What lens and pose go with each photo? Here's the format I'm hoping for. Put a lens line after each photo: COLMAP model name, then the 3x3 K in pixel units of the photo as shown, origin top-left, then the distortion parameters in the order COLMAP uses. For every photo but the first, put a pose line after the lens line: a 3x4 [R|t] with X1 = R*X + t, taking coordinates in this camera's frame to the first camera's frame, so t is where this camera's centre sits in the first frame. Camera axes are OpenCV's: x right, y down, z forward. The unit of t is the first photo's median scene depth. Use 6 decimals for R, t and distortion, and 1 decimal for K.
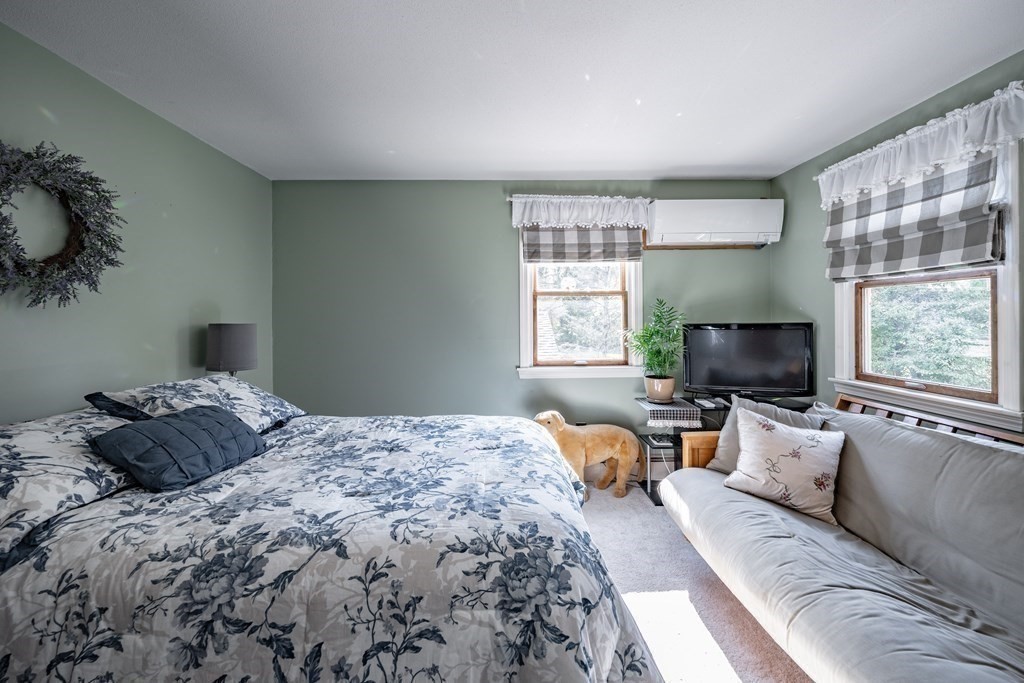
lens RADIAL K [[428.4, 0, 504.8], [0, 428.4, 316.6], [0, 0, 1]] dist [-0.002414, -0.000279]
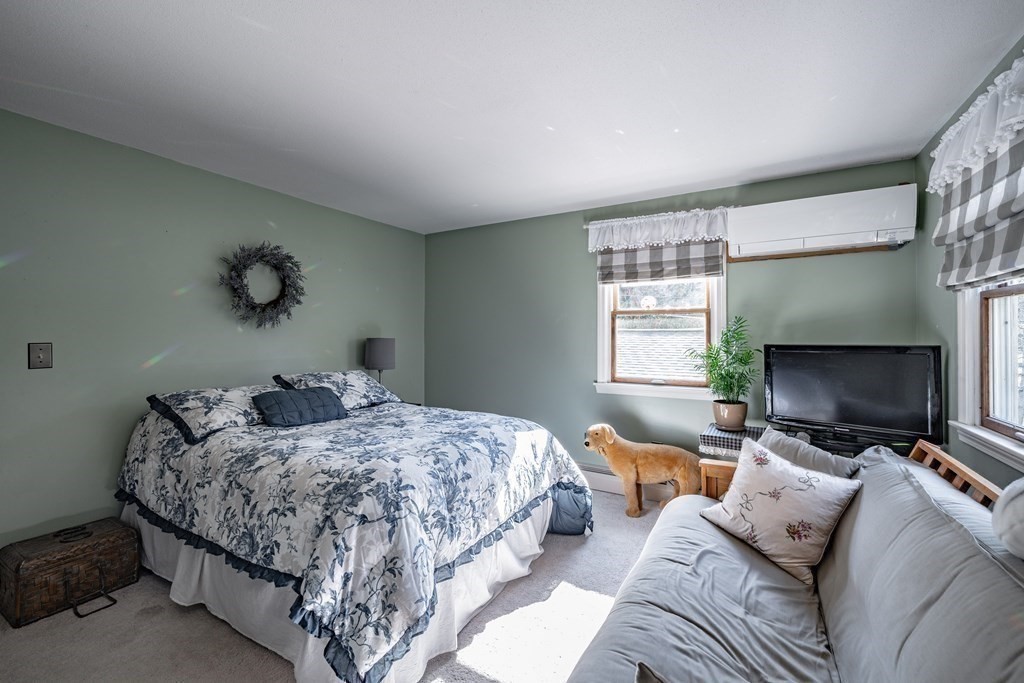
lens RADIAL K [[424.4, 0, 514.1], [0, 424.4, 329.1], [0, 0, 1]] dist [0.000644, -0.000167]
pose [[0.854421, 0.000469, -0.519581, 0.596546], [-0.005472, 0.999952, -0.008095, -0.006266], [0.519553, 0.009760, 0.854383, -0.022390]]
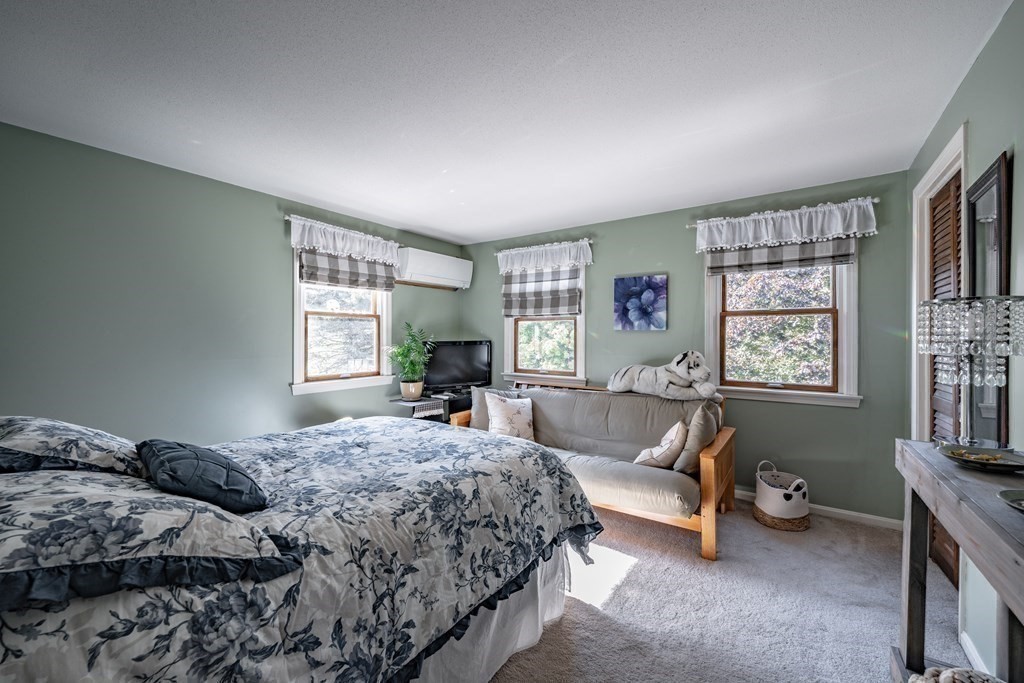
lens RADIAL K [[421.6, 0, 518.2], [0, 421.6, 335.1], [0, 0, 1]] dist [0.001636, -0.000281]
pose [[0.572312, 0.012159, 0.819946, -0.706955], [-0.009906, 0.999920, -0.007913, 0.005929], [-0.819976, -0.003594, 0.572386, -0.023515]]
